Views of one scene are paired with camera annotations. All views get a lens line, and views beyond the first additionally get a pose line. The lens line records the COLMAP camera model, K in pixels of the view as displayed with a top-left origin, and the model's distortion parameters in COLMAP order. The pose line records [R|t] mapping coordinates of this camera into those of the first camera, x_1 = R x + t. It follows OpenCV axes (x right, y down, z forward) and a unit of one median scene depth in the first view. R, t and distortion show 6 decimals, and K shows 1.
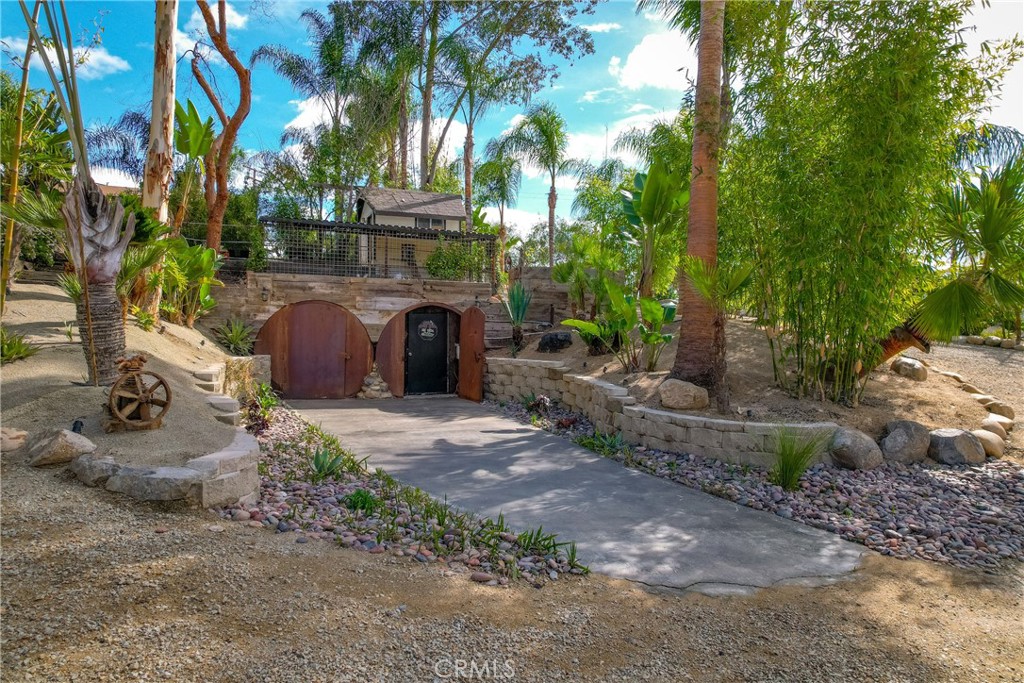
lens RADIAL K [[650.6, 0, 512.1], [0, 650.6, 338.0], [0, 0, 1]] dist [-0.037188, 0.008206]
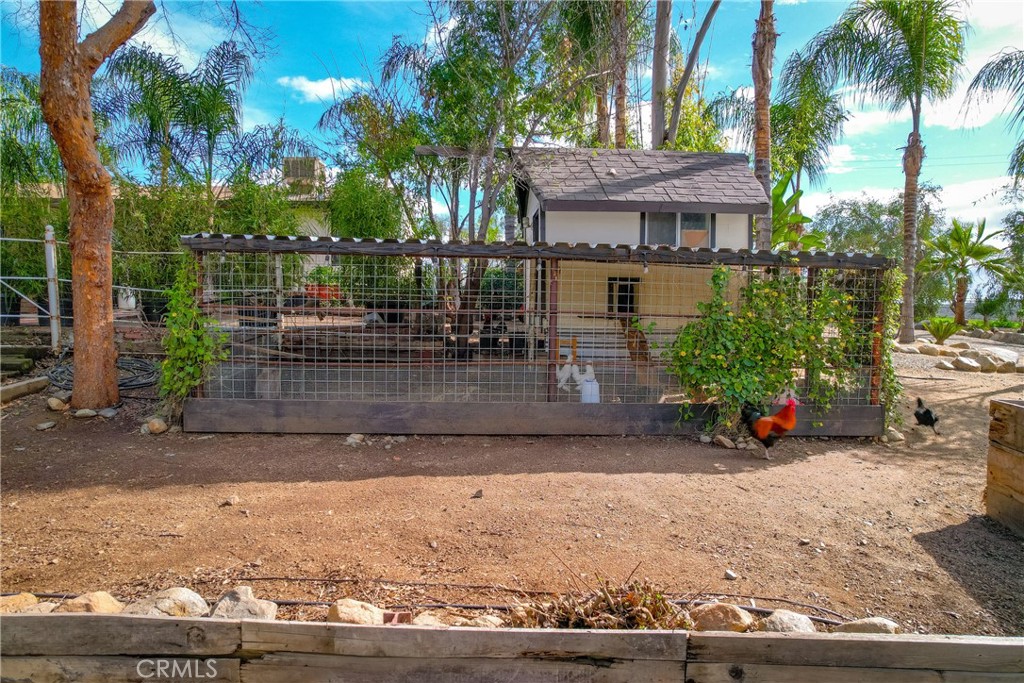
lens RADIAL K [[650.6, 0, 515.9], [0, 650.6, 342.0], [0, 0, 1]] dist [-0.037188, 0.008206]
pose [[0.942589, 0.013033, -0.333701, -0.083304], [-0.004457, 0.999640, 0.026452, -0.110517], [0.333925, -0.023446, 0.942308, 0.567141]]
